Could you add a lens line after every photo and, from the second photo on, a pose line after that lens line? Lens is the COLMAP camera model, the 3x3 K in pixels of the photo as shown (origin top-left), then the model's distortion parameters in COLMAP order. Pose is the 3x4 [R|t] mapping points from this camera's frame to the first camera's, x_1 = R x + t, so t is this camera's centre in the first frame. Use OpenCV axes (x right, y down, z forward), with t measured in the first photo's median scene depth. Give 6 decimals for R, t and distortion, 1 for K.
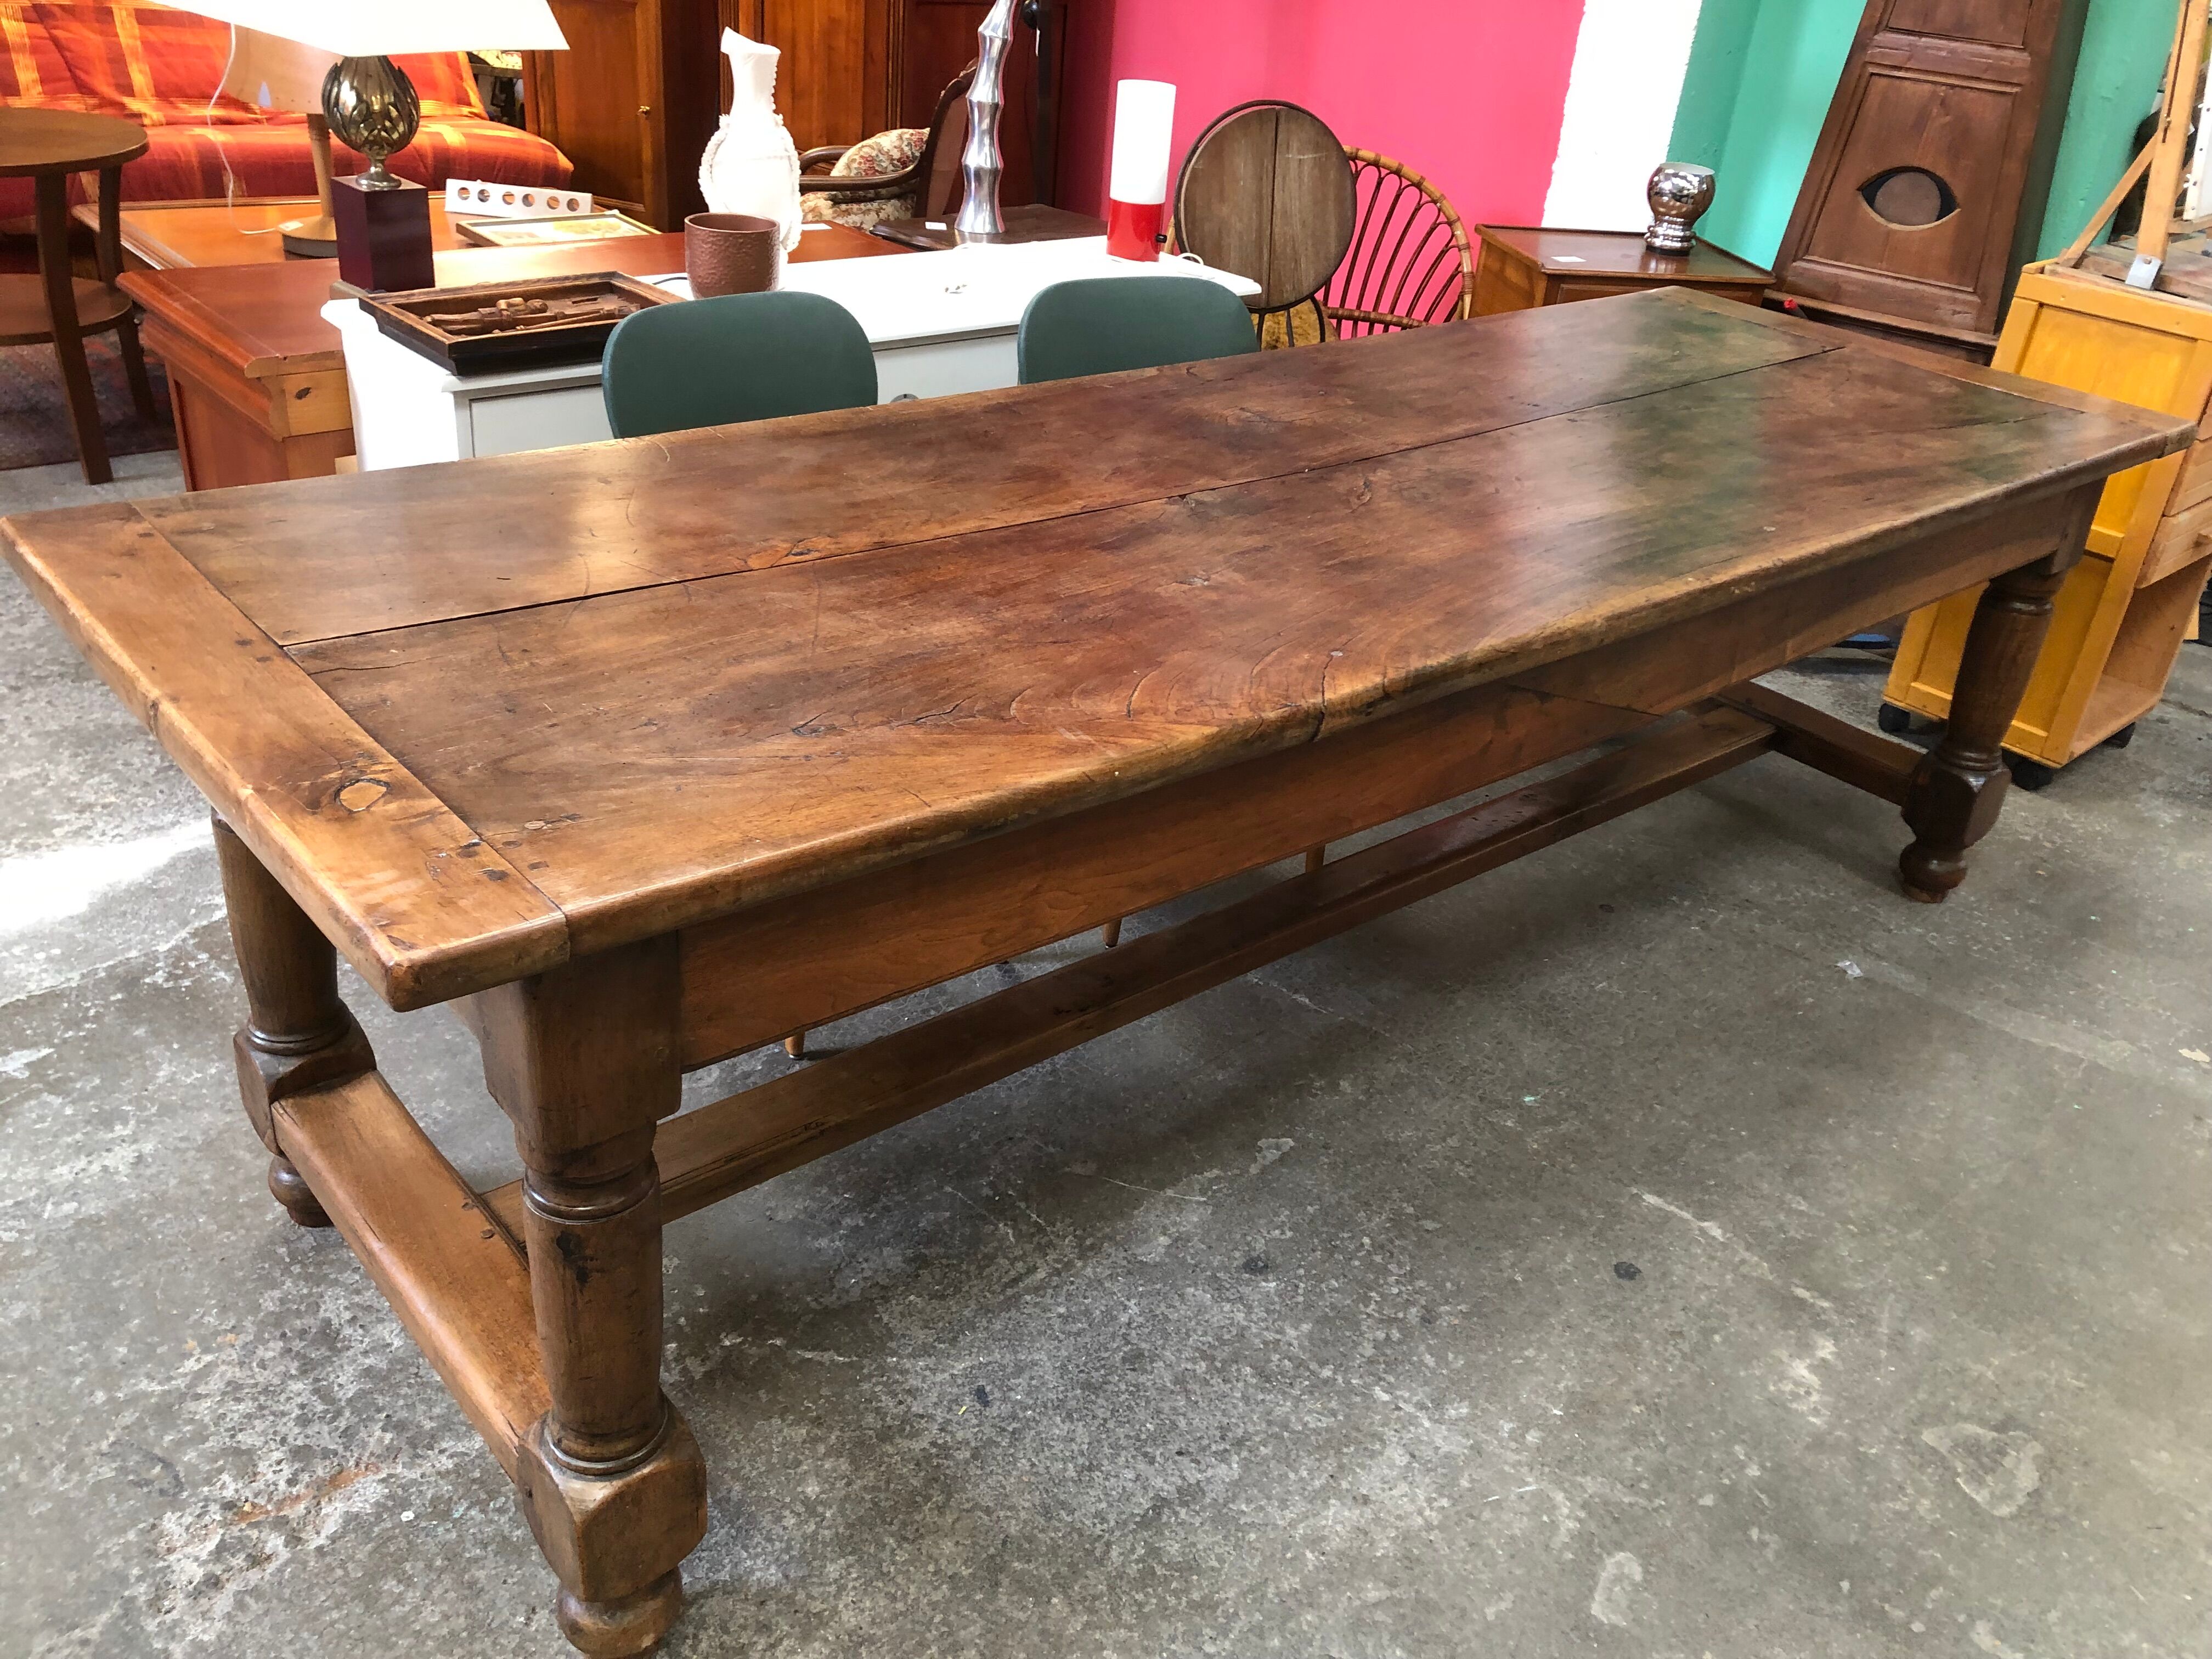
lens RADIAL K [[1794.7, 0, 1121.6], [0, 1794.7, 815.3], [0, 0, 1]] dist [0.042744, -0.033871]
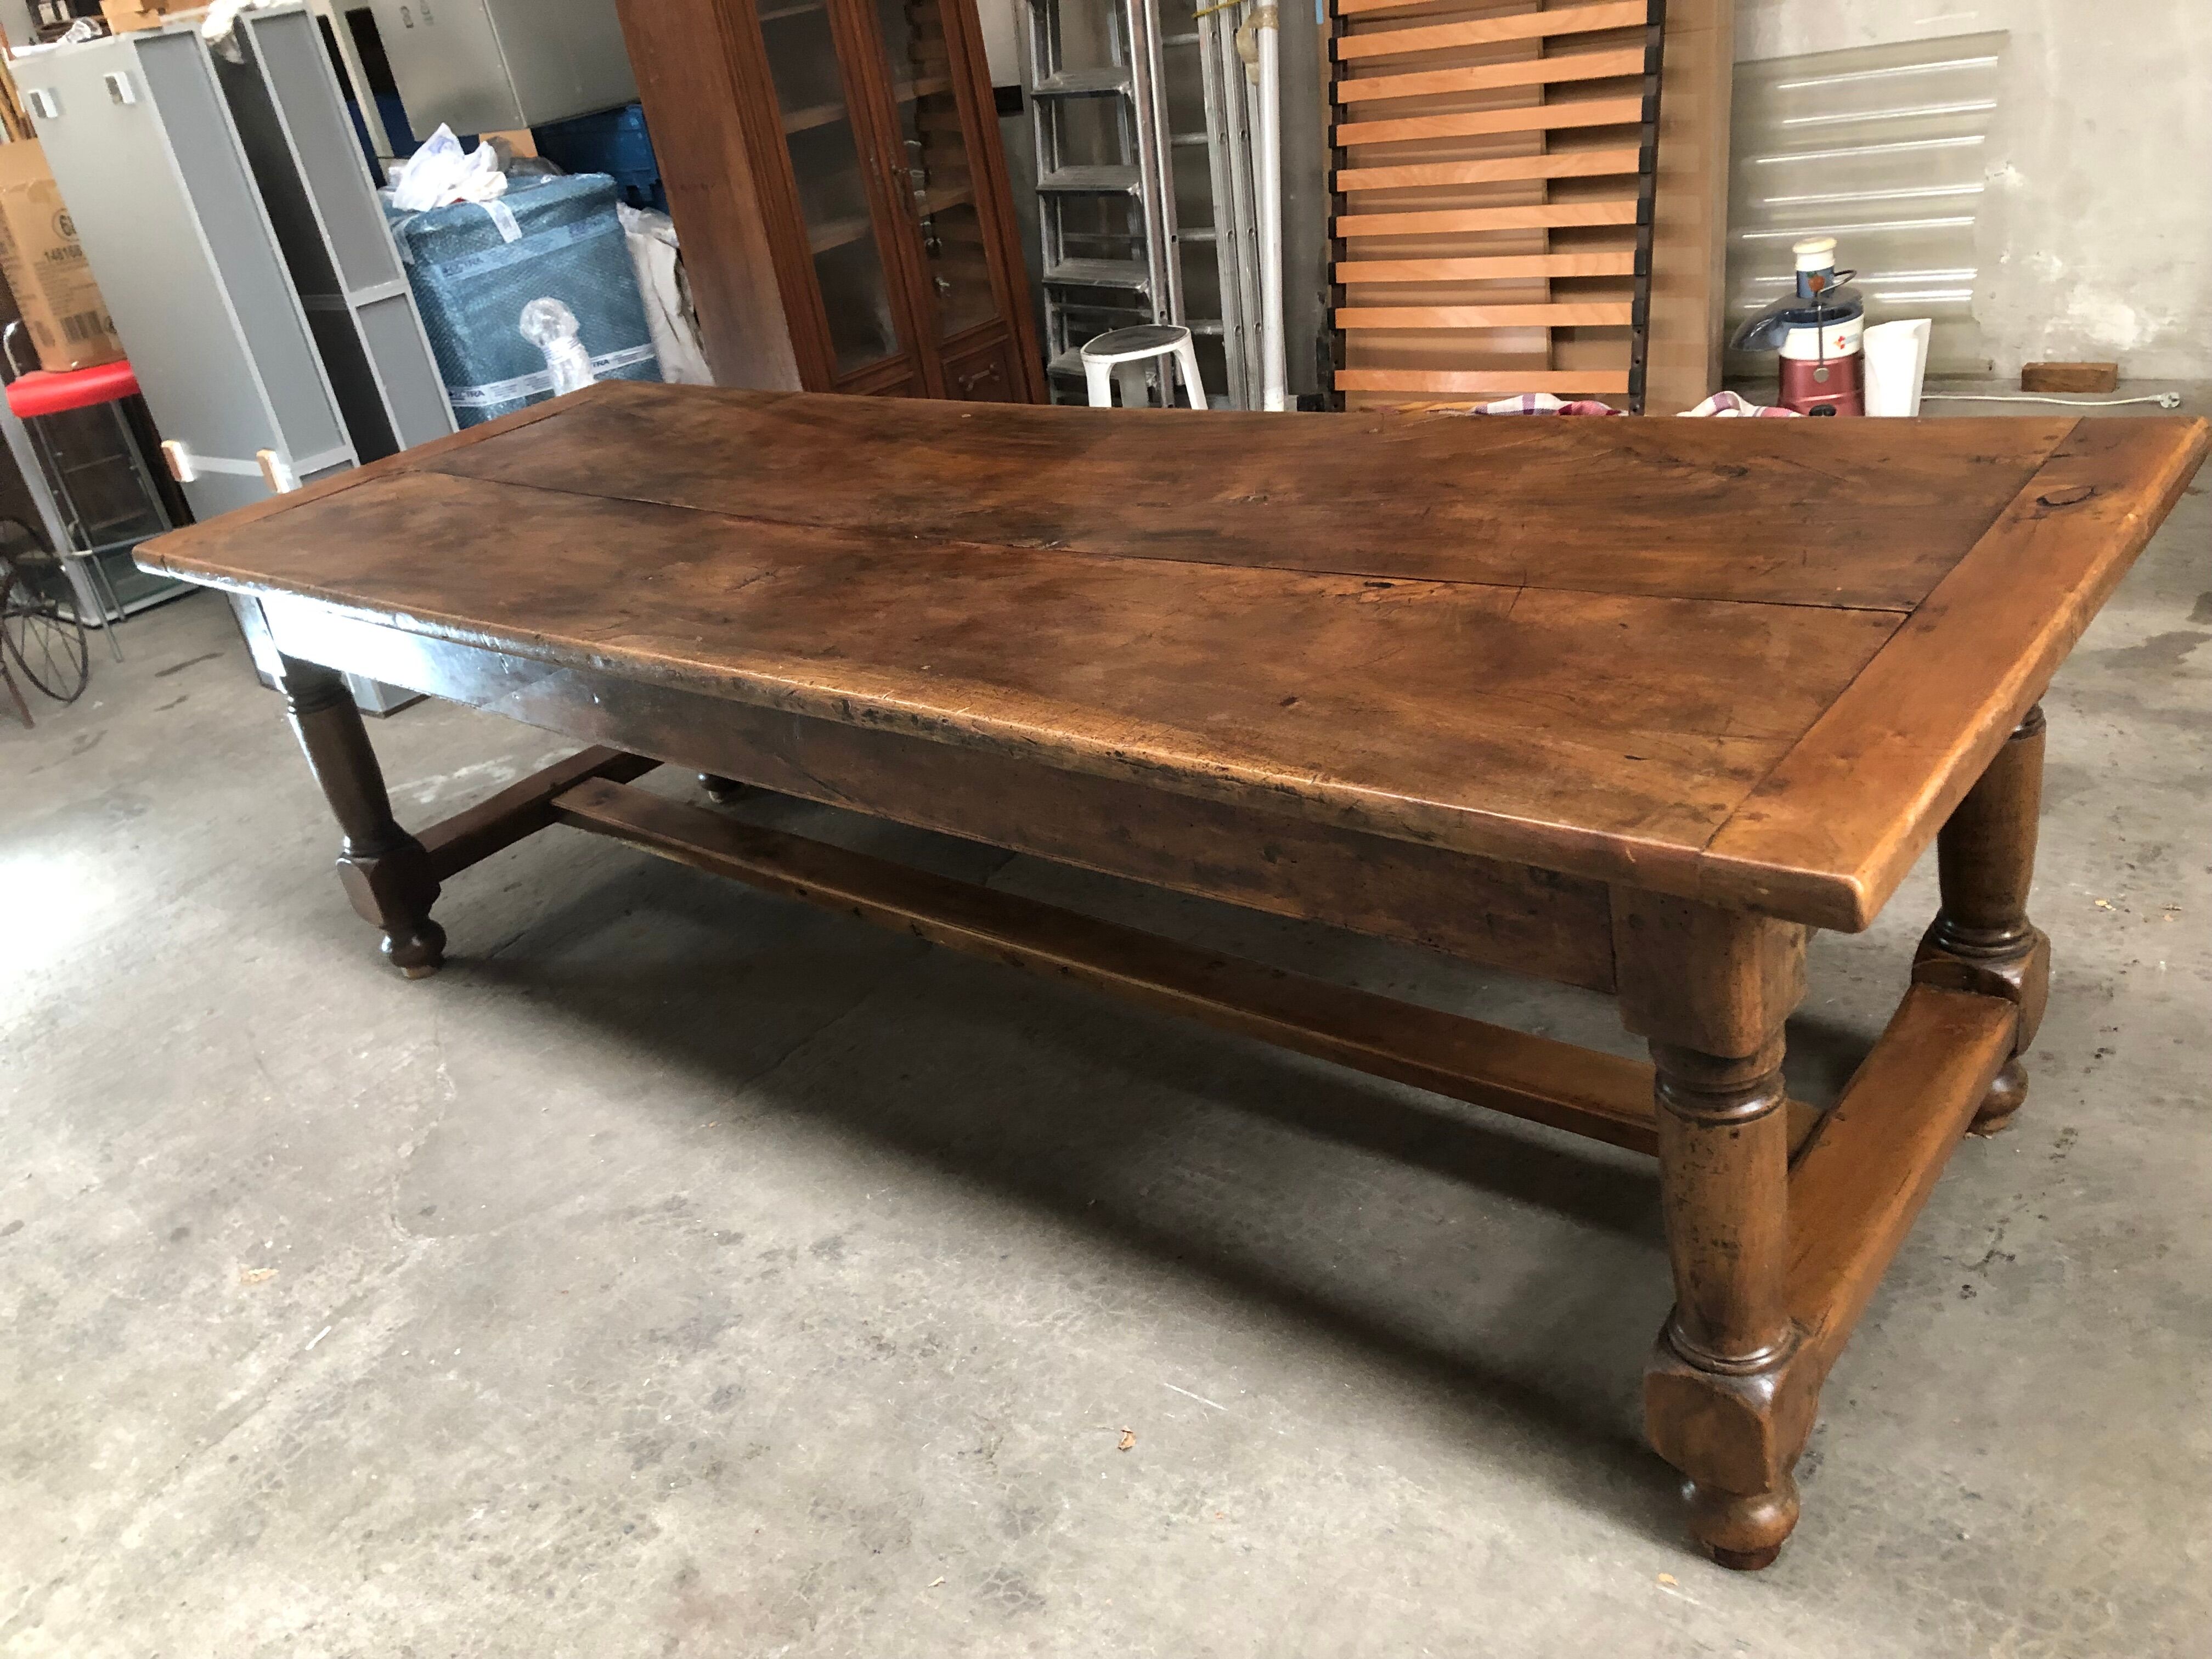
lens RADIAL K [[1794.7, 0, 1117.7], [0, 1794.7, 816.2], [0, 0, 1]] dist [0.042744, -0.033871]
pose [[-0.180475, -0.493529, 0.850799, -1.055040], [0.605332, 0.626050, 0.491563, -0.638722], [-0.775243, 0.603731, 0.185763, 0.990328]]
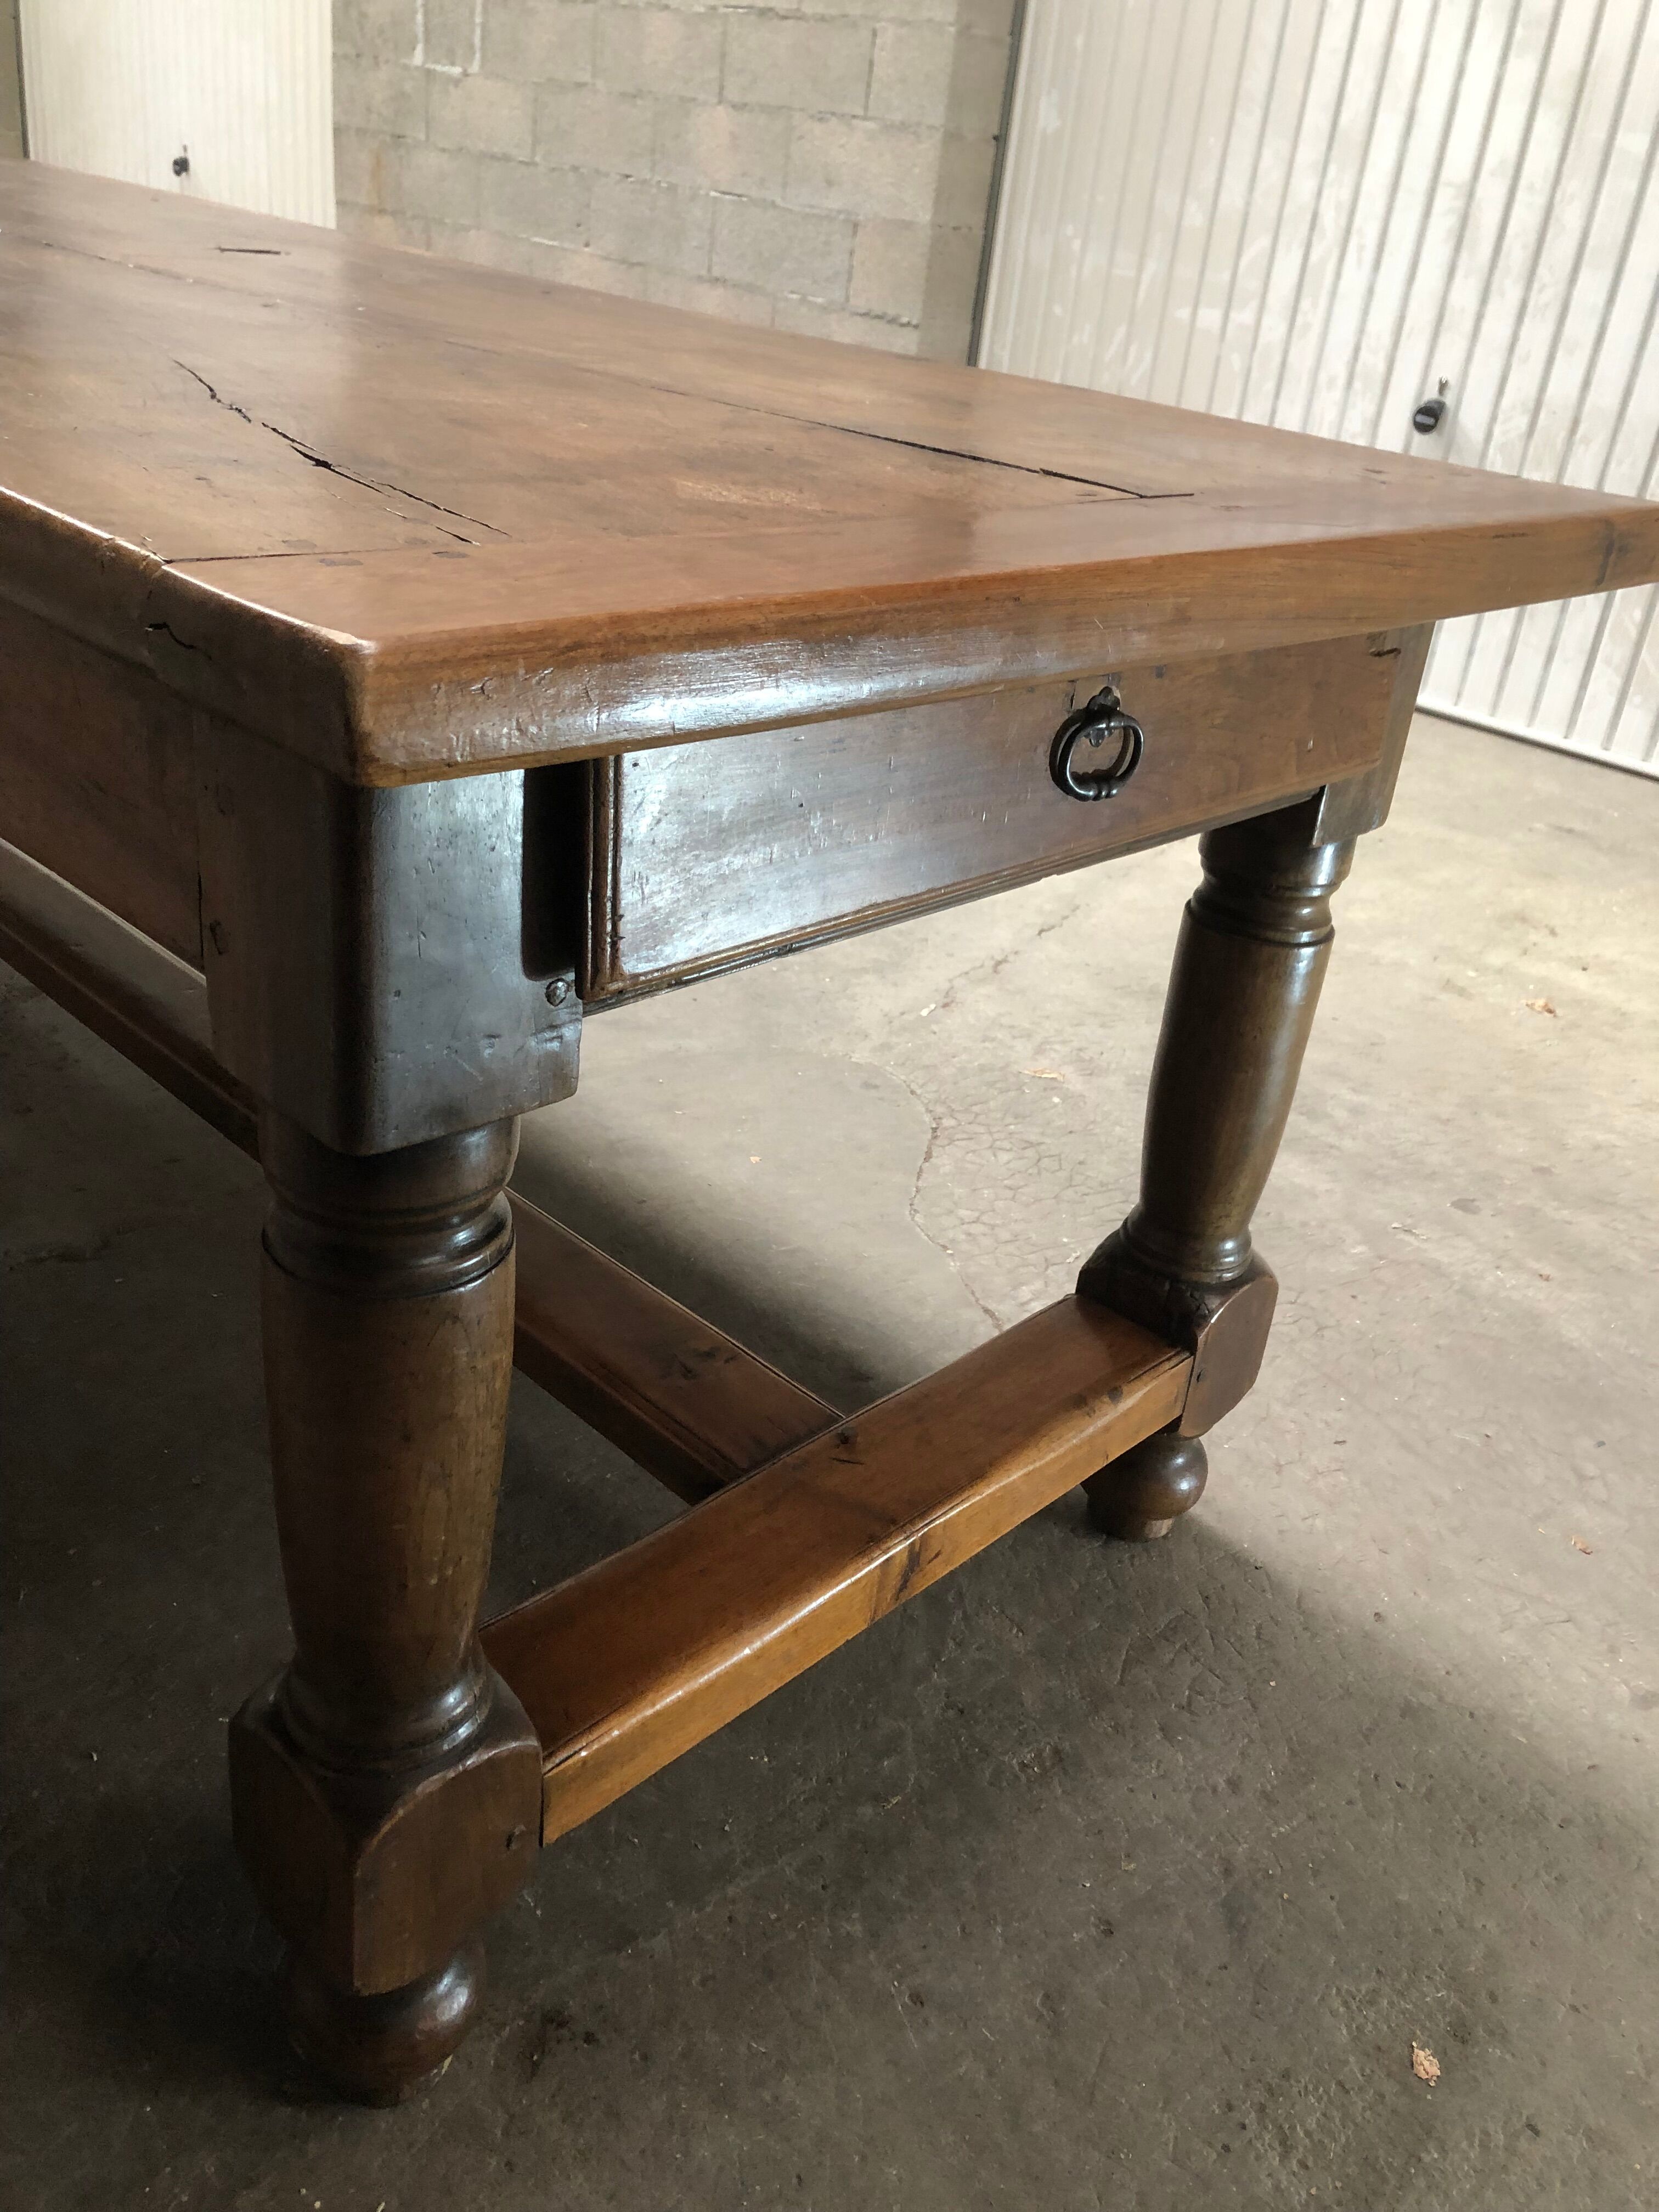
lens RADIAL K [[1794.7, 0, 841.8], [0, 1794.7, 1089.9], [0, 0, 1]] dist [0.042744, -0.033871]
pose [[0.096205, 0.390926, -0.915380, 1.149940], [-0.570641, 0.775170, 0.271073, -0.383560], [0.815545, 0.496275, 0.297654, 1.492127]]
